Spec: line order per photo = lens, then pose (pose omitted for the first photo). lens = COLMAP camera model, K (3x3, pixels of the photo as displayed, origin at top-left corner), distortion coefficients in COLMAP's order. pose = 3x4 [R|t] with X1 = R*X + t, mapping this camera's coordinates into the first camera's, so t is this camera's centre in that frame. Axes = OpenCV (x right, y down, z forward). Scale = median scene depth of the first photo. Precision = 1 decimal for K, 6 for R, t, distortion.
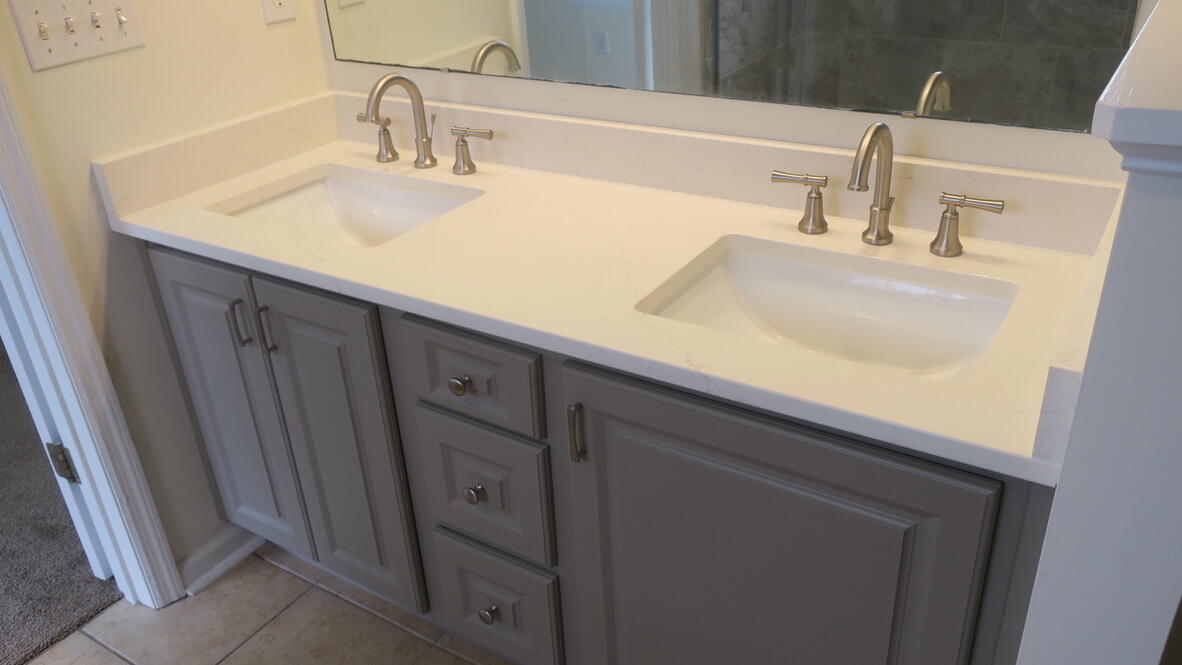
lens RADIAL K [[937.2, 0, 590.1], [0, 937.2, 336.4], [0, 0, 1]] dist [-0.002616, 0.017637]
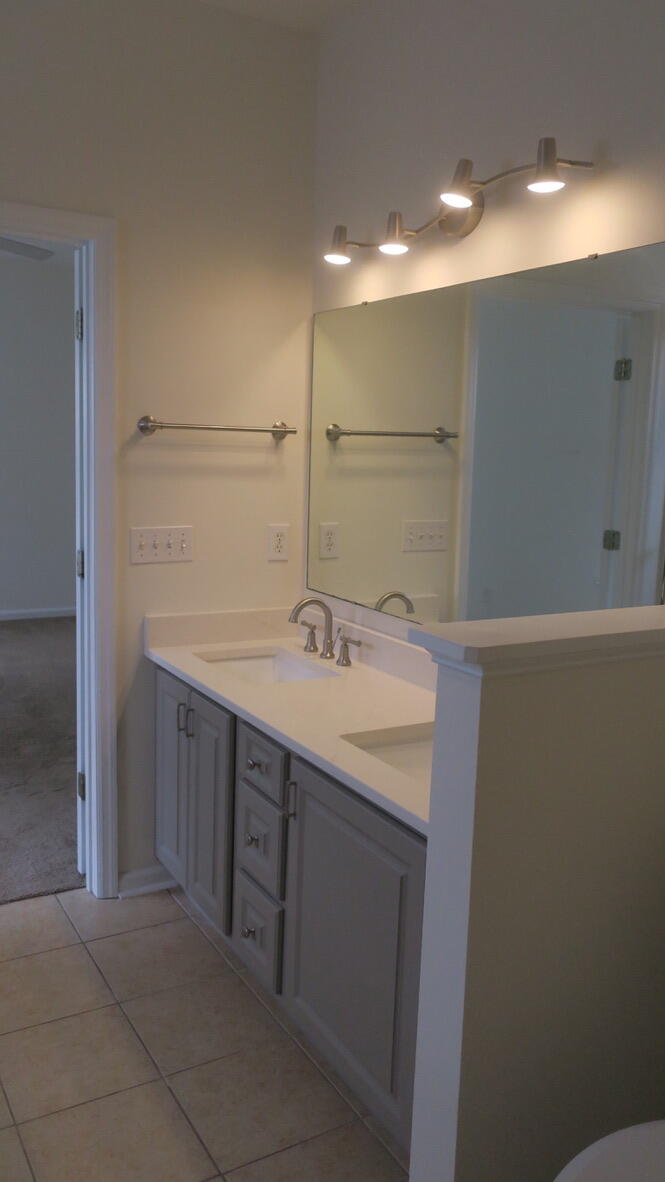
lens RADIAL K [[937.2, 0, 330.0], [0, 937.2, 588.0], [0, 0, 1]] dist [-0.002616, 0.017637]
pose [[0.886248, 0.151329, -0.437794, 0.512364], [-0.284413, 0.923768, -0.256440, 0.114114], [0.365613, 0.351783, 0.861728, -0.400498]]
